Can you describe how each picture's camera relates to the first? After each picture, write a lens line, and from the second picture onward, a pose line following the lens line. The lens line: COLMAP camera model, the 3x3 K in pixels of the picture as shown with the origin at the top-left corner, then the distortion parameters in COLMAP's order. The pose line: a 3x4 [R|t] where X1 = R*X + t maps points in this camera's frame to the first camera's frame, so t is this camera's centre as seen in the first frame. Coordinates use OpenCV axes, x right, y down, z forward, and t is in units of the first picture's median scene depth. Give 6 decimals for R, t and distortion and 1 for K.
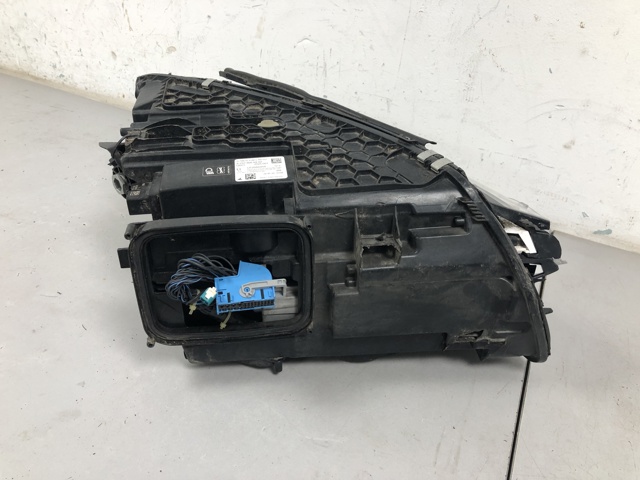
lens RADIAL K [[532.8, 0, 318.3], [0, 532.8, 241.1], [0, 0, 1]] dist [0.011183, 0.024000]
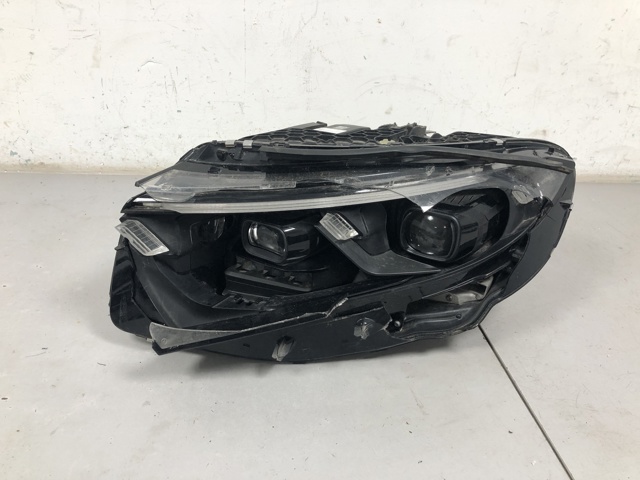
lens RADIAL K [[532.8, 0, 322.7], [0, 532.8, 236.0], [0, 0, 1]] dist [0.011183, 0.024000]
pose [[0.849303, -0.283423, 0.445372, -0.314732], [0.298192, 0.953737, 0.038297, 0.013108], [-0.435622, 0.100280, 0.894526, -0.062759]]
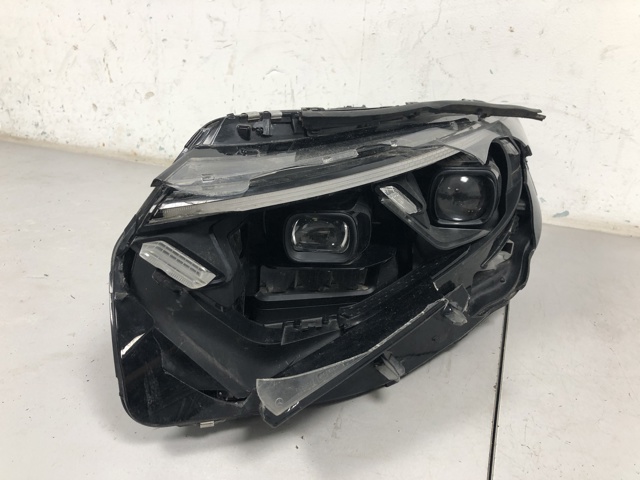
lens RADIAL K [[532.8, 0, 323.2], [0, 532.8, 239.0], [0, 0, 1]] dist [0.011183, 0.024000]
pose [[0.995569, -0.071682, 0.060869, -0.013875], [0.082137, 0.978014, -0.191682, 0.193606], [-0.045791, 0.195833, 0.979568, -0.021299]]
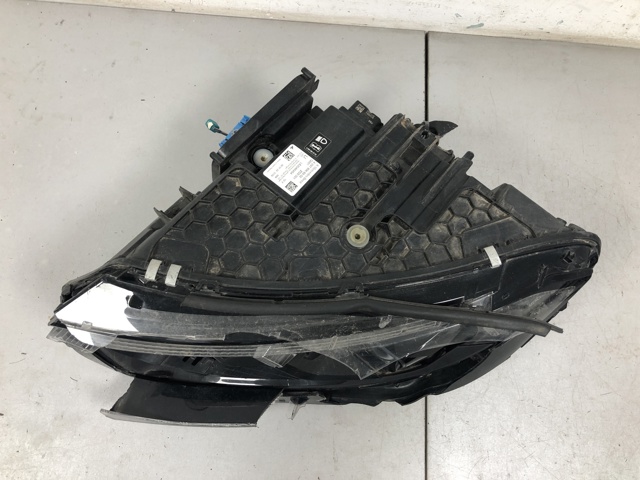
lens RADIAL K [[532.8, 0, 317.0], [0, 532.8, 240.2], [0, 0, 1]] dist [0.011183, 0.024000]
pose [[0.925349, -0.375876, 0.049471, 0.071516], [0.231185, 0.662871, 0.712149, -0.502392], [-0.300472, -0.647549, 0.700283, 0.154570]]
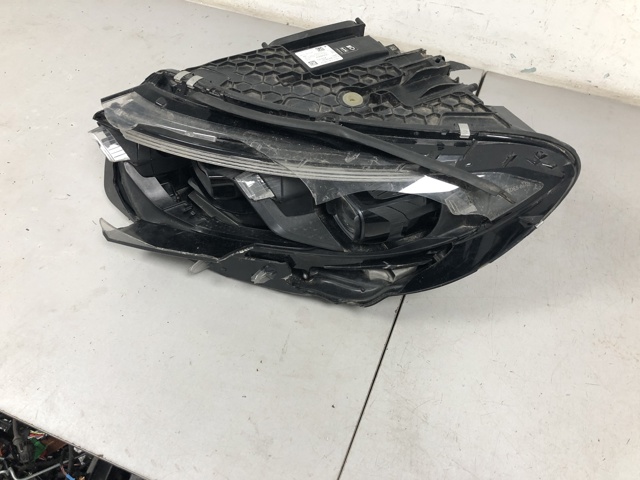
lens RADIAL K [[532.8, 0, 321.5], [0, 532.8, 240.0], [0, 0, 1]] dist [0.011183, 0.024000]
pose [[0.993428, -0.102548, -0.050843, 0.123098], [0.114204, 0.917739, 0.380411, -0.160583], [0.007651, -0.383718, 0.923419, -0.156176]]
